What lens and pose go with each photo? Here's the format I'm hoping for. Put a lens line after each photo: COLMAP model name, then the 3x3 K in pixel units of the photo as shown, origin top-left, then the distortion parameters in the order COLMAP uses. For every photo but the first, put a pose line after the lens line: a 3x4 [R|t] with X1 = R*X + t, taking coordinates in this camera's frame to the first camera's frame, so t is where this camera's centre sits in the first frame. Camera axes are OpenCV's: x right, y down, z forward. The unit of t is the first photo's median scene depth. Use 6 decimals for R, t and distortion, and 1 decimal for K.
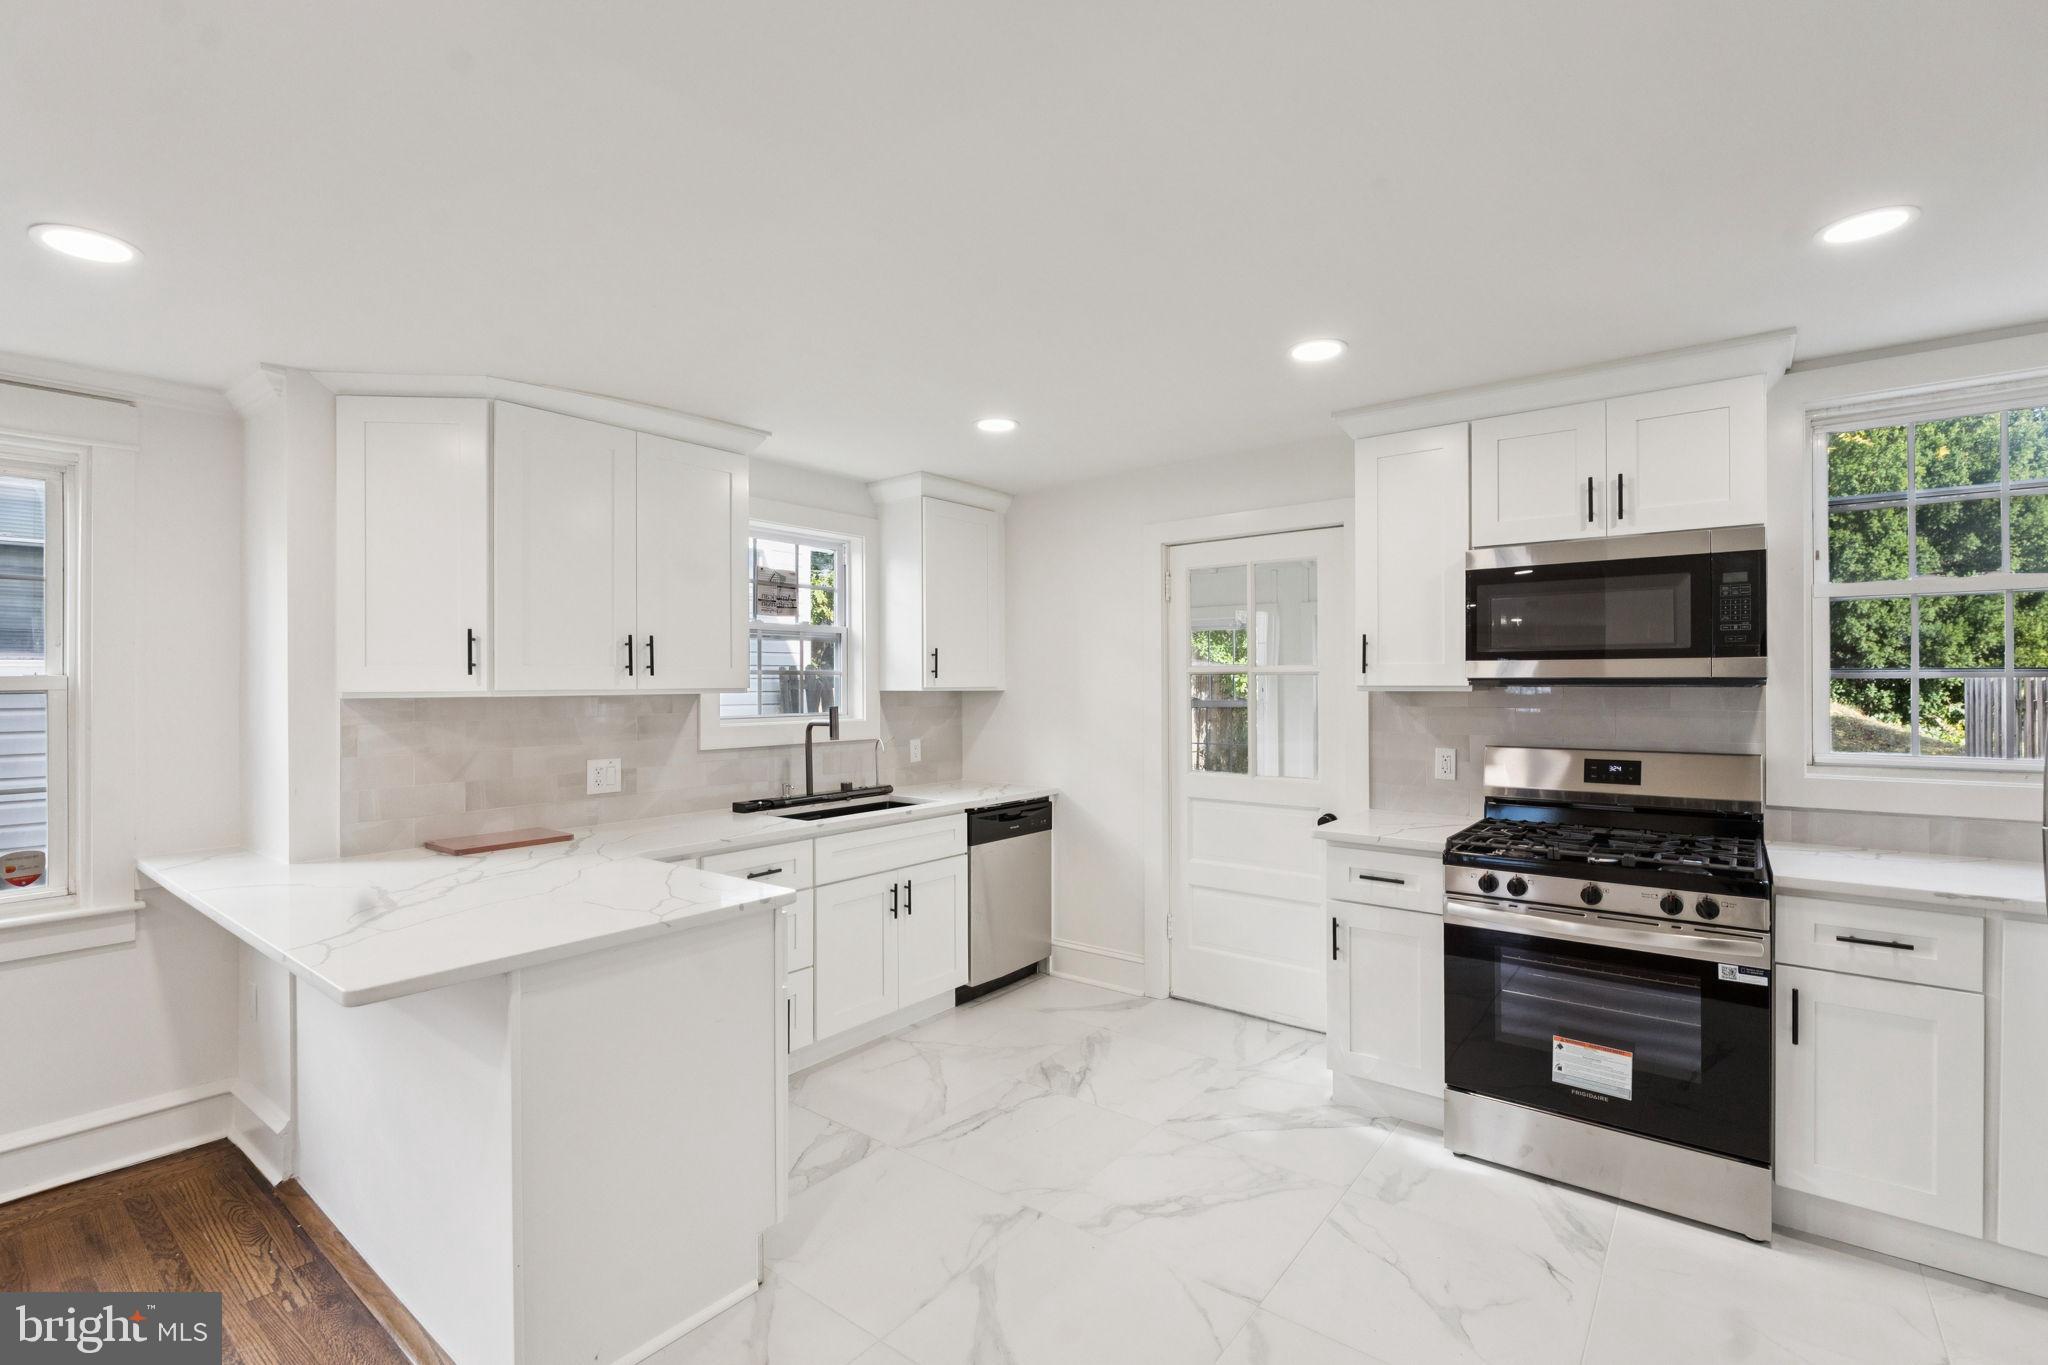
lens RADIAL K [[920.8, 0, 1012.5], [0, 920.8, 681.8], [0, 0, 1]] dist [-0.006769, 0.002347]
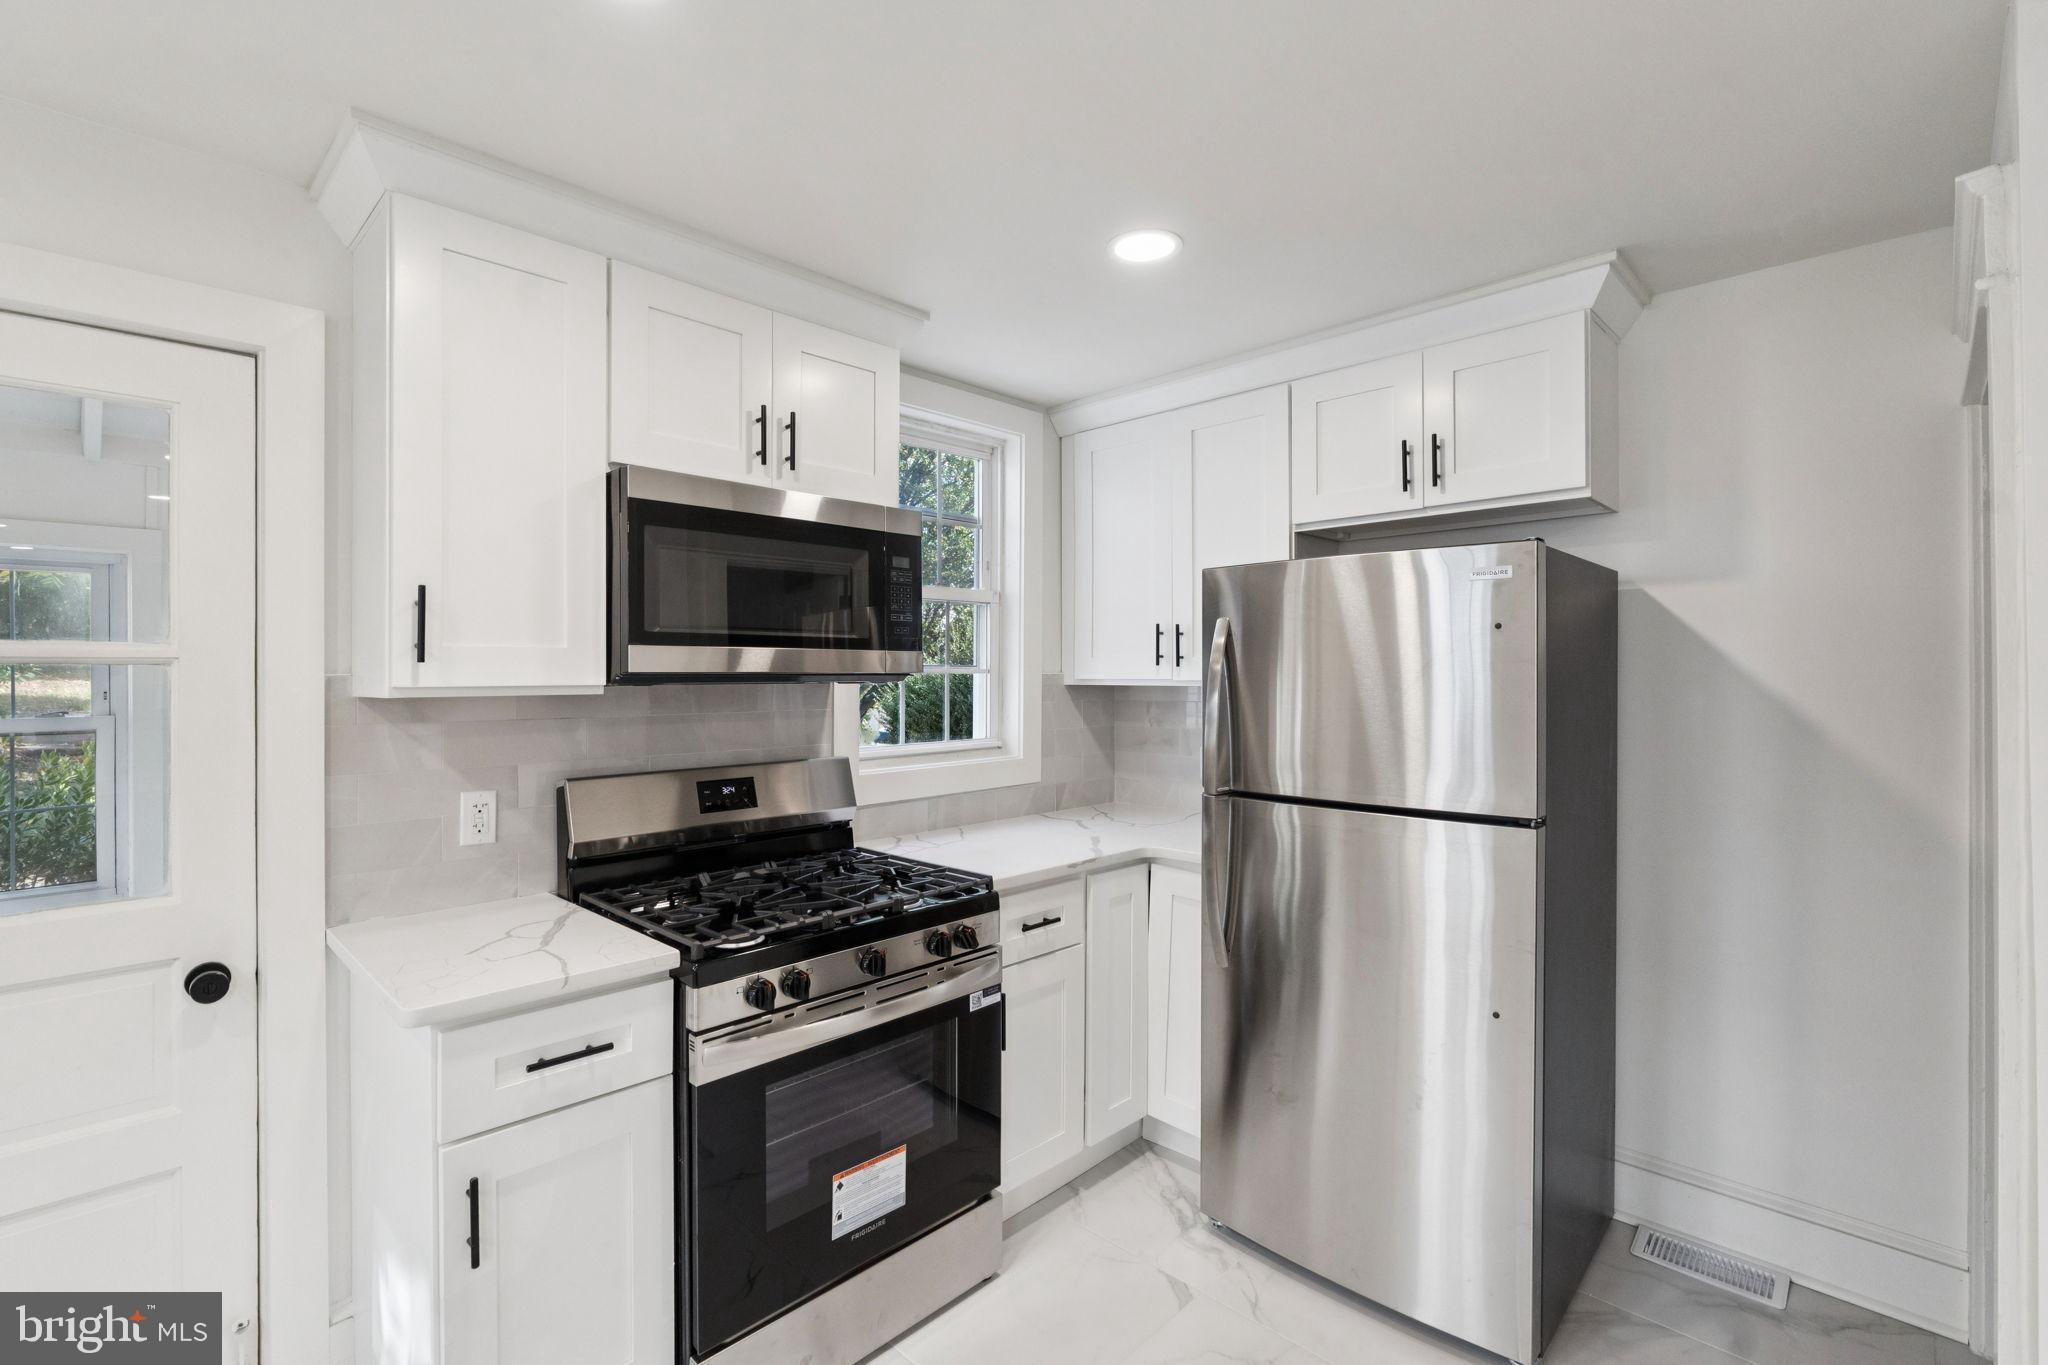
lens RADIAL K [[920.8, 0, 1014.7], [0, 920.8, 673.8], [0, 0, 1]] dist [-0.006769, 0.002347]
pose [[0.106819, -0.000296, 0.994278, -0.088392], [-0.000627, 1.000000, 0.000365, -0.003810], [-0.994278, -0.000662, 0.106819, 0.669262]]
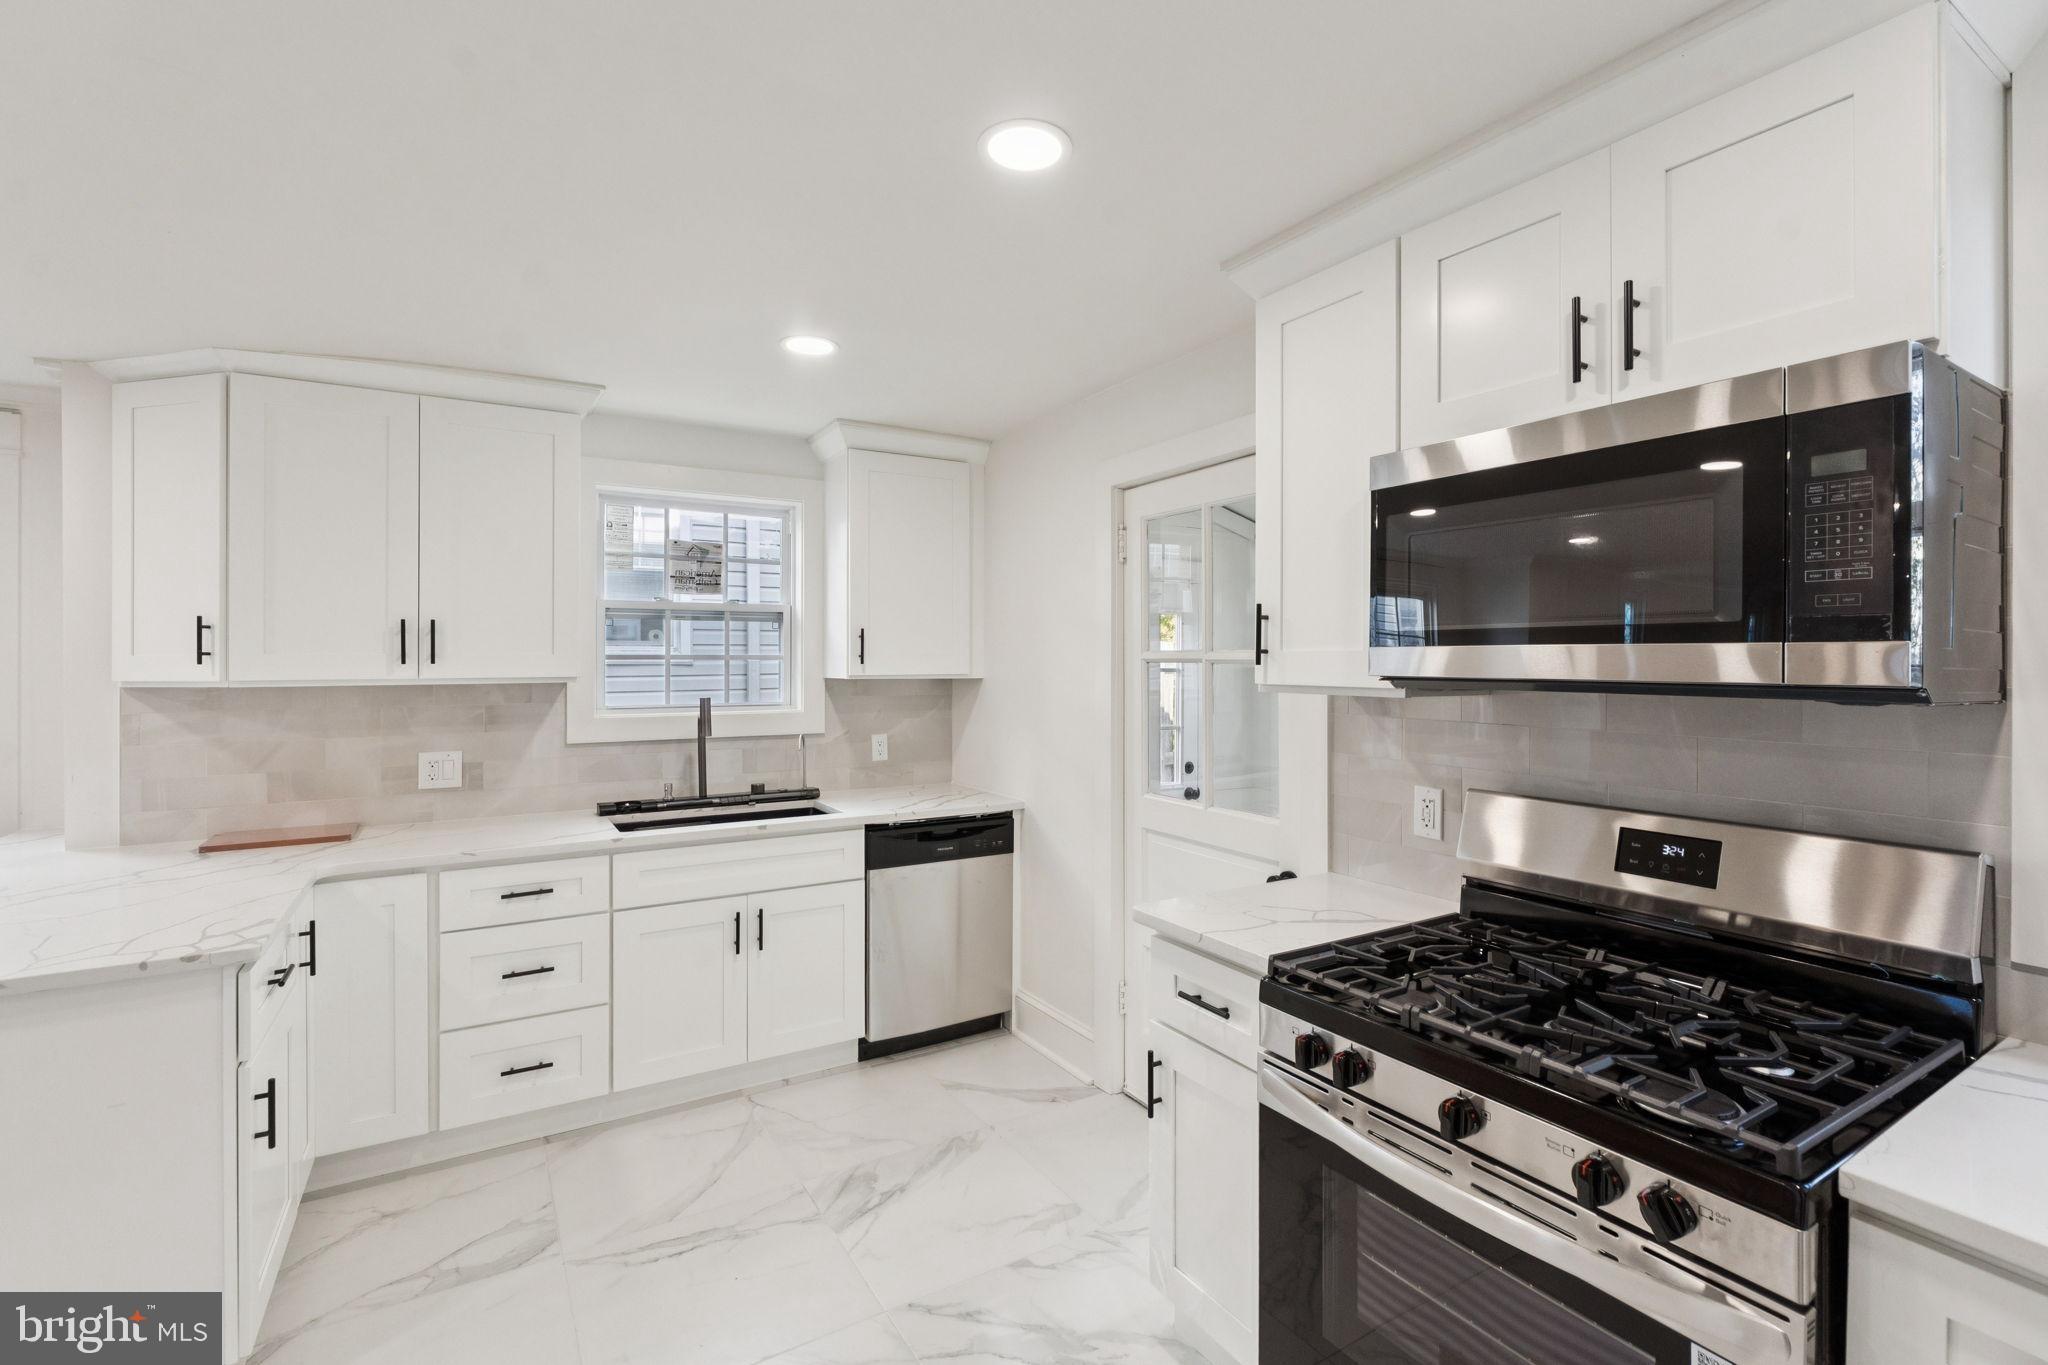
lens RADIAL K [[920.8, 0, 1013.2], [0, 920.8, 659.8], [0, 0, 1]] dist [-0.006769, 0.002347]
pose [[0.935989, 0.003323, -0.352014, 0.480999], [-0.002171, 0.999991, 0.003668, -0.015703], [0.352023, -0.002668, 0.935988, 0.370795]]
